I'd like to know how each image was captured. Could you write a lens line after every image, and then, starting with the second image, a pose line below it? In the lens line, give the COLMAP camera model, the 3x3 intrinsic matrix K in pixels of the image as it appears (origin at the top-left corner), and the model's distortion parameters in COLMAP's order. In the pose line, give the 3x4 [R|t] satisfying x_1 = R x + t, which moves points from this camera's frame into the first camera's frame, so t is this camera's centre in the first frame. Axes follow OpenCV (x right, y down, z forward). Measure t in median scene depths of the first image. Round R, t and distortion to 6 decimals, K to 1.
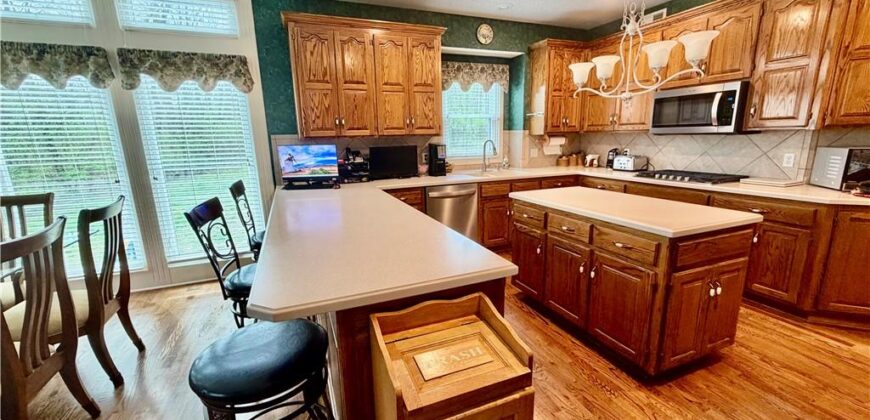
lens RADIAL K [[346.2, 0, 433.4], [0, 346.2, 209.8], [0, 0, 1]] dist [-0.001386, 0.000239]
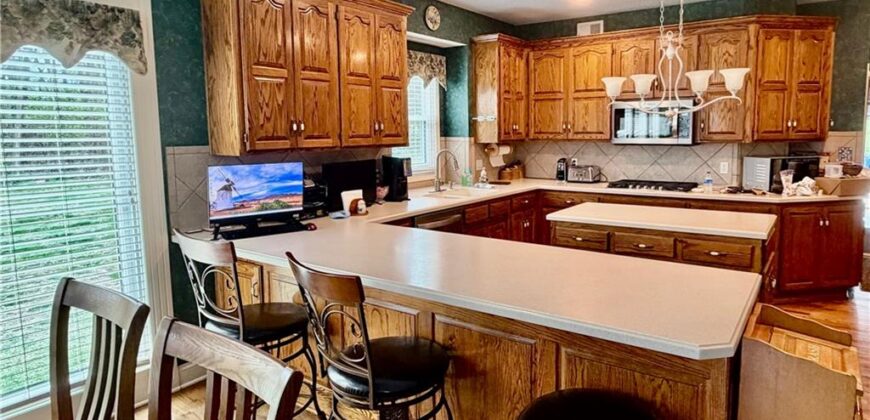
lens RADIAL K [[511.7, 0, 471.8], [0, 511.7, 183.3], [0, 0, 1]] dist [-0.006154, 0.000845]
pose [[0.832139, -0.043714, 0.552841, -0.537574], [0.107591, 0.990673, -0.083612, -0.034425], [-0.544030, 0.129057, 0.829081, 0.042270]]
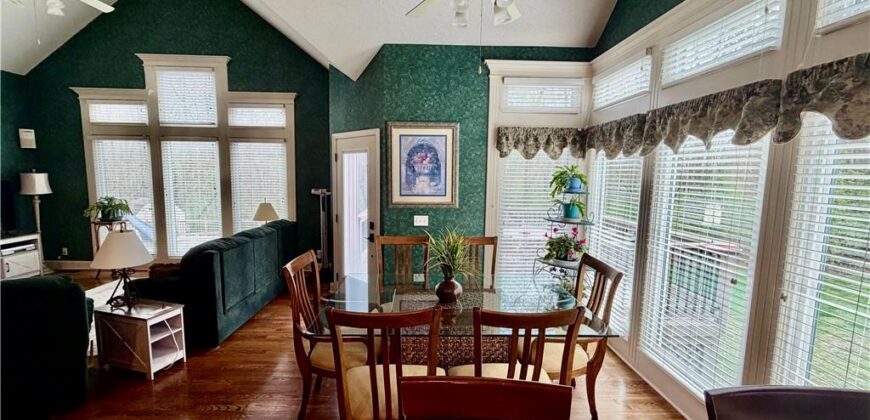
lens RADIAL K [[346.2, 0, 432.9], [0, 346.2, 209.0], [0, 0, 1]] dist [-0.001386, 0.000239]
pose [[-0.351934, 0.110629, -0.929464, -0.113834], [-0.209653, 0.958446, 0.193462, -0.200023], [0.912244, 0.262950, -0.314116, 0.589048]]
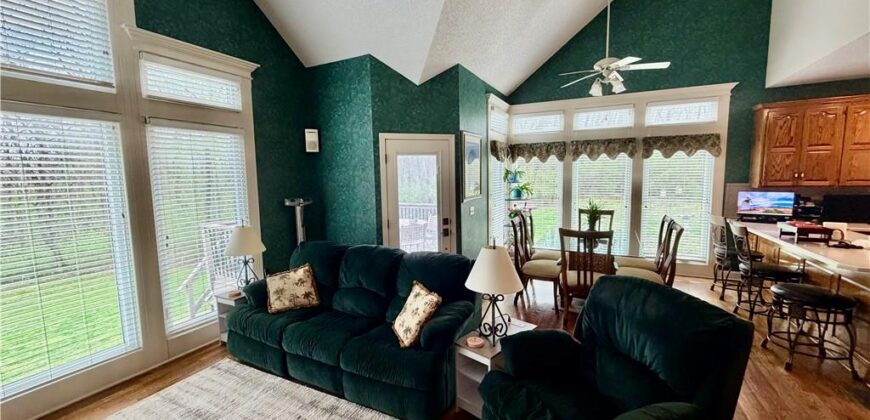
lens RADIAL K [[346.2, 0, 433.8], [0, 346.2, 211.2], [0, 0, 1]] dist [-0.001386, 0.000239]
pose [[0.655358, 0.087663, -0.750214, -0.183578], [-0.157738, 0.987226, -0.022436, 0.128724], [0.738664, 0.133041, 0.660814, -0.874620]]
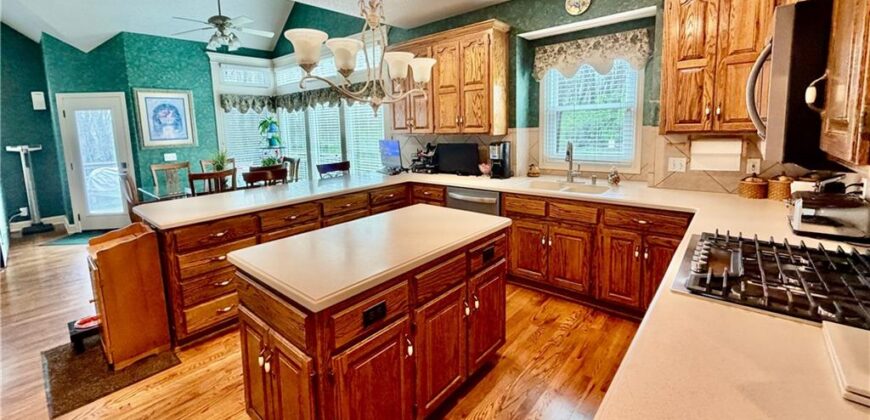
lens RADIAL K [[346.2, 0, 422.2], [0, 346.2, 166.1], [0, 0, 1]] dist [-0.001386, 0.000239]
pose [[0.452771, 0.109155, -0.884920, 0.861708], [-0.171049, 0.984678, 0.033942, -0.151544], [0.875066, 0.135997, 0.464504, 0.493878]]
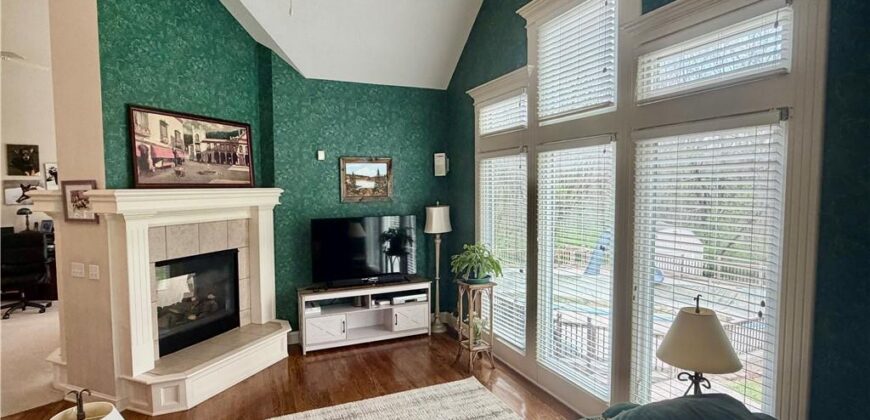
lens RADIAL K [[445.4, 0, 431.9], [0, 445.4, 214.6], [0, 0, 1]] dist [0.002536, 0.000546]
pose [[-0.999536, 0.028999, -0.009368, -0.902633], [0.025321, 0.961336, 0.274213, -0.096761], [0.016957, 0.273848, -0.961623, 0.000936]]
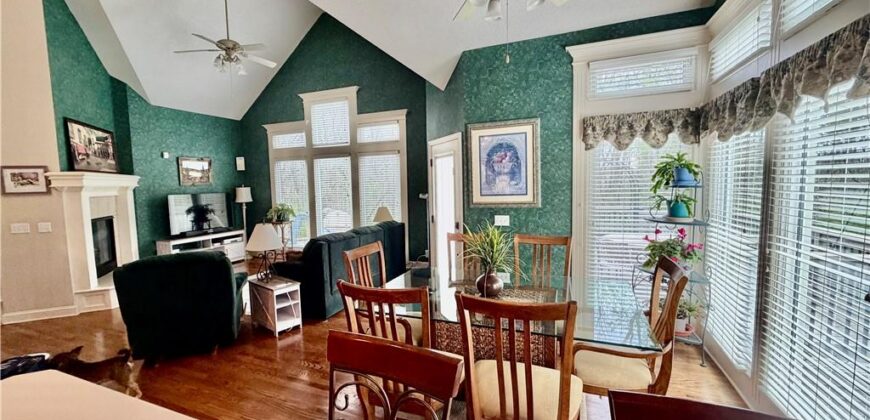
lens RADIAL K [[346.2, 0, 432.2], [0, 346.2, 208.7], [0, 0, 1]] dist [-0.001386, 0.000239]
pose [[-0.697109, 0.088693, -0.711459, -0.198973], [-0.116950, 0.964962, 0.234886, -0.210045], [0.707363, 0.246947, -0.662310, 0.784837]]
